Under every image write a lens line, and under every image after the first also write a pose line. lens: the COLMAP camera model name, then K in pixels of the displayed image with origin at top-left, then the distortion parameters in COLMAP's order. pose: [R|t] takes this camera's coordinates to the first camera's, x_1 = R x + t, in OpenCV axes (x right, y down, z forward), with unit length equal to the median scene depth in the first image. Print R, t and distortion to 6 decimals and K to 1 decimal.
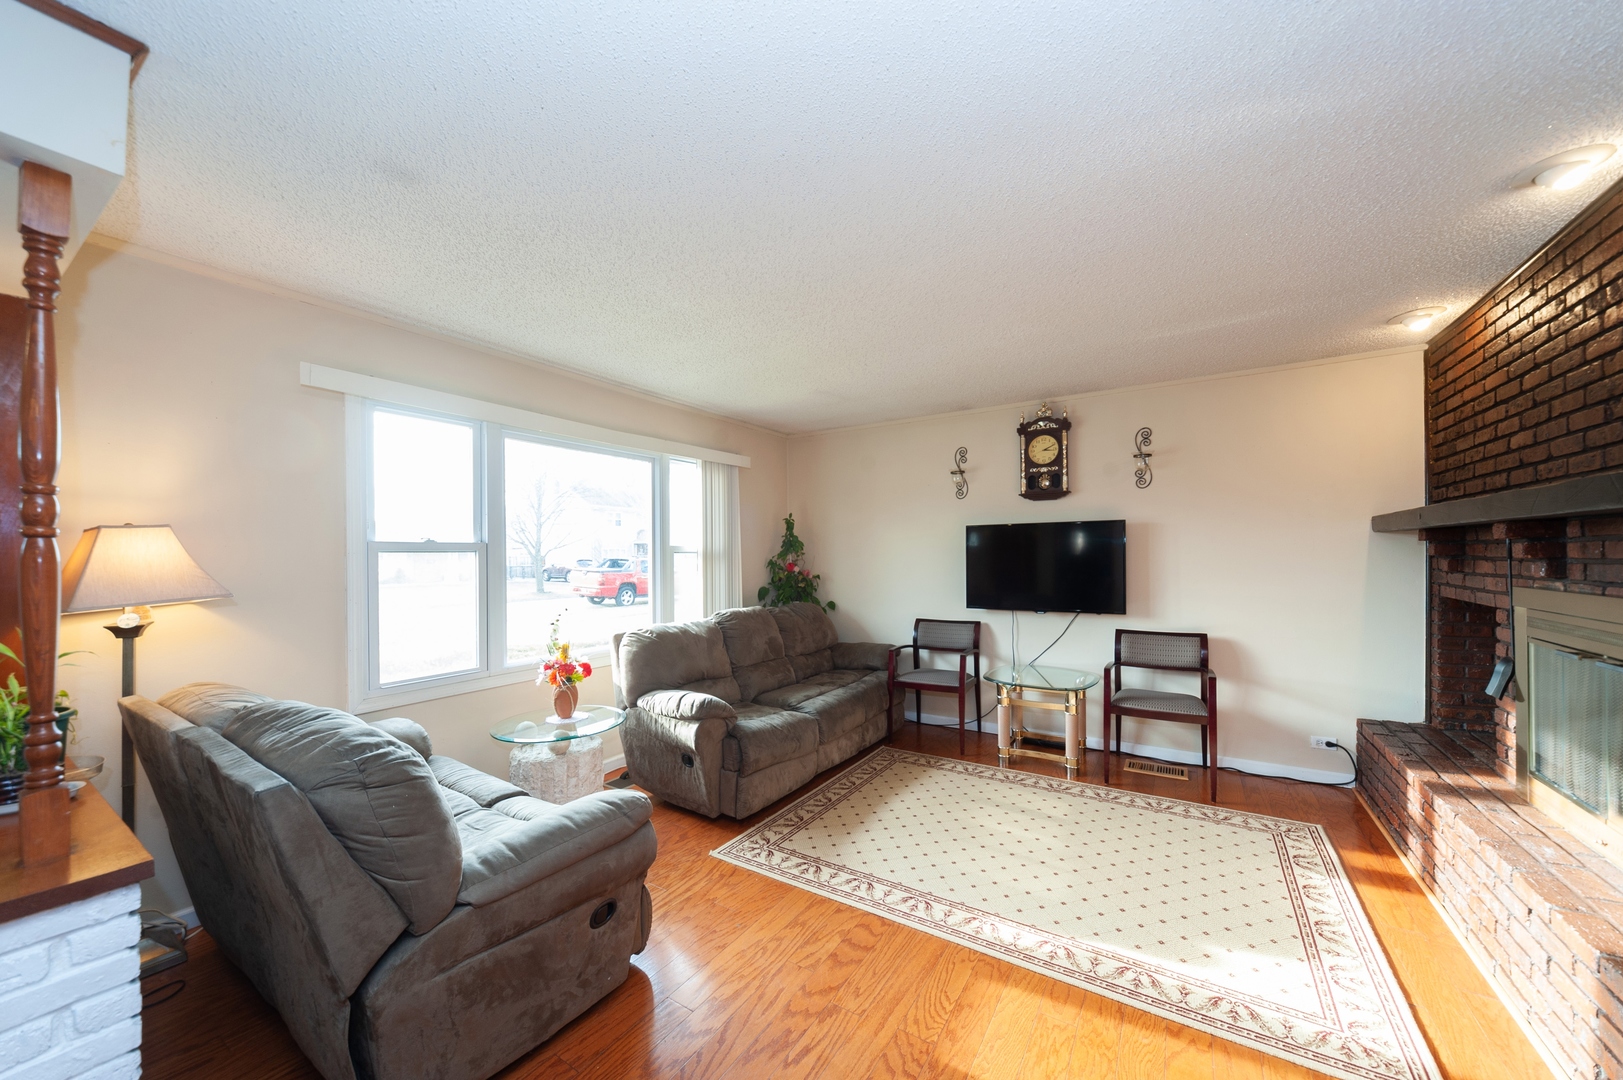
lens RADIAL K [[577.6, 0, 819.7], [0, 577.6, 555.0], [0, 0, 1]] dist [0.000140, 0.000077]
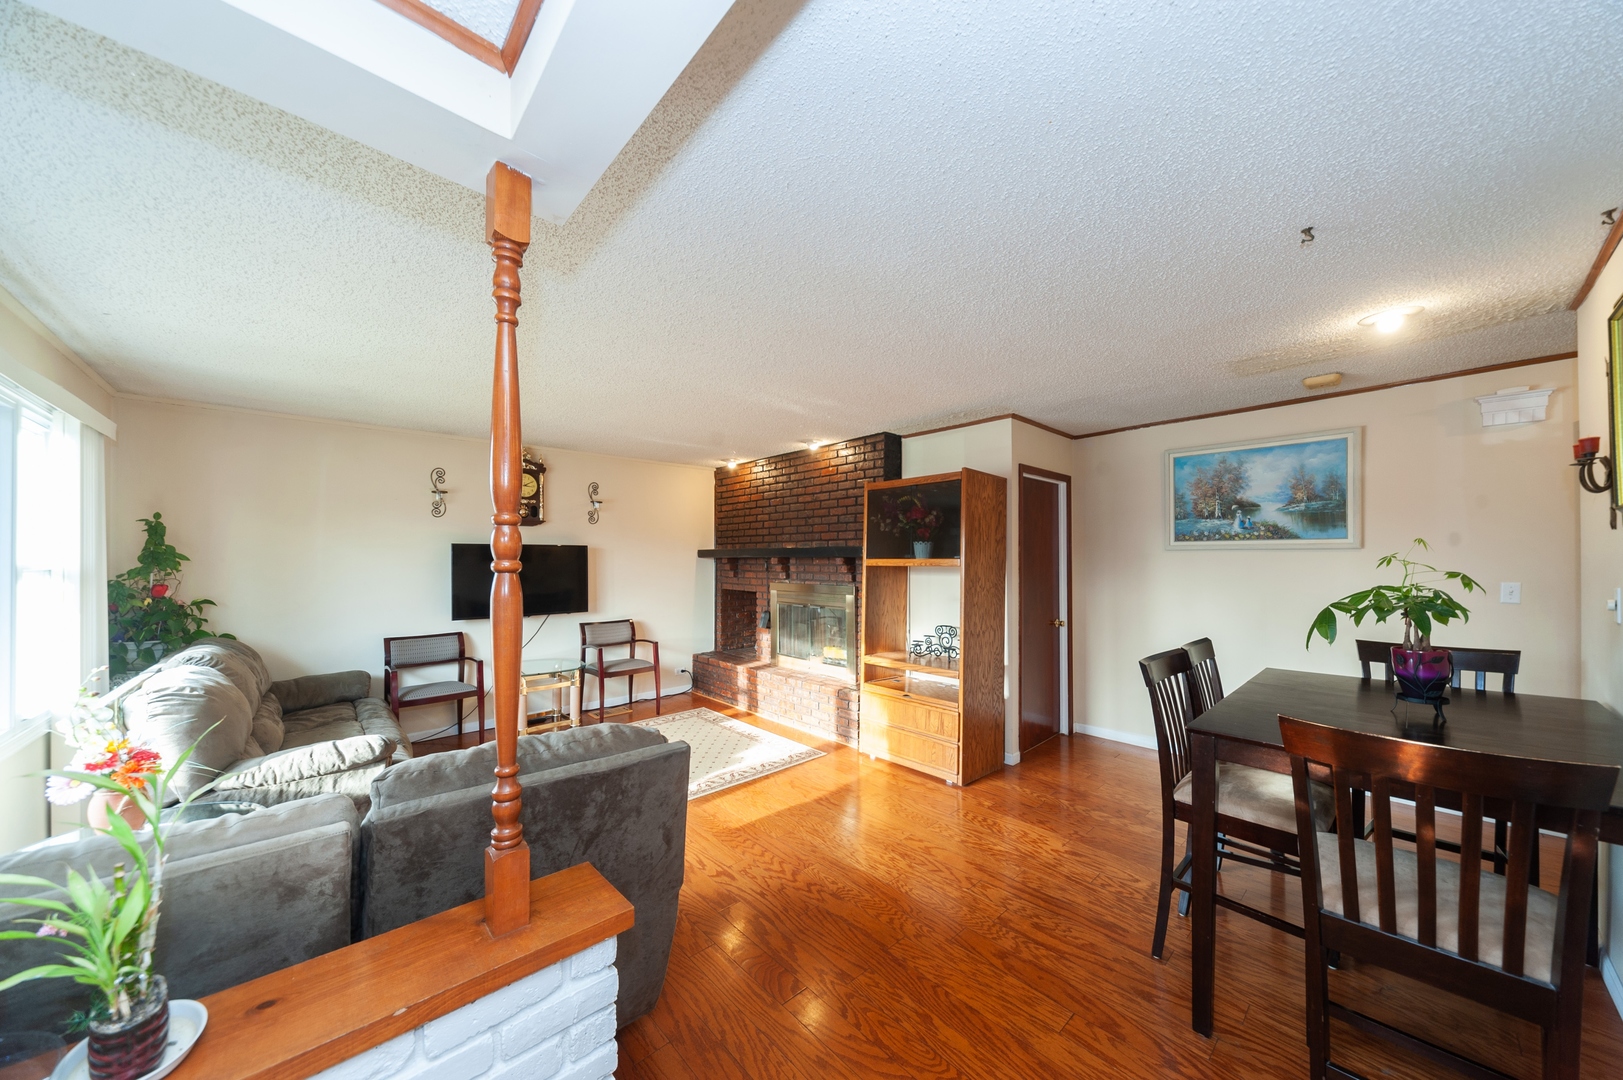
lens RADIAL K [[548.8, 0, 818.0], [0, 548.8, 555.6], [0, 0, 1]] dist [-0.000498, -0.000019]
pose [[0.273317, 0.015562, 0.961798, -0.619516], [-0.000444, 0.999871, -0.016051, -0.014398], [-0.961924, 0.003960, 0.273289, 0.081863]]
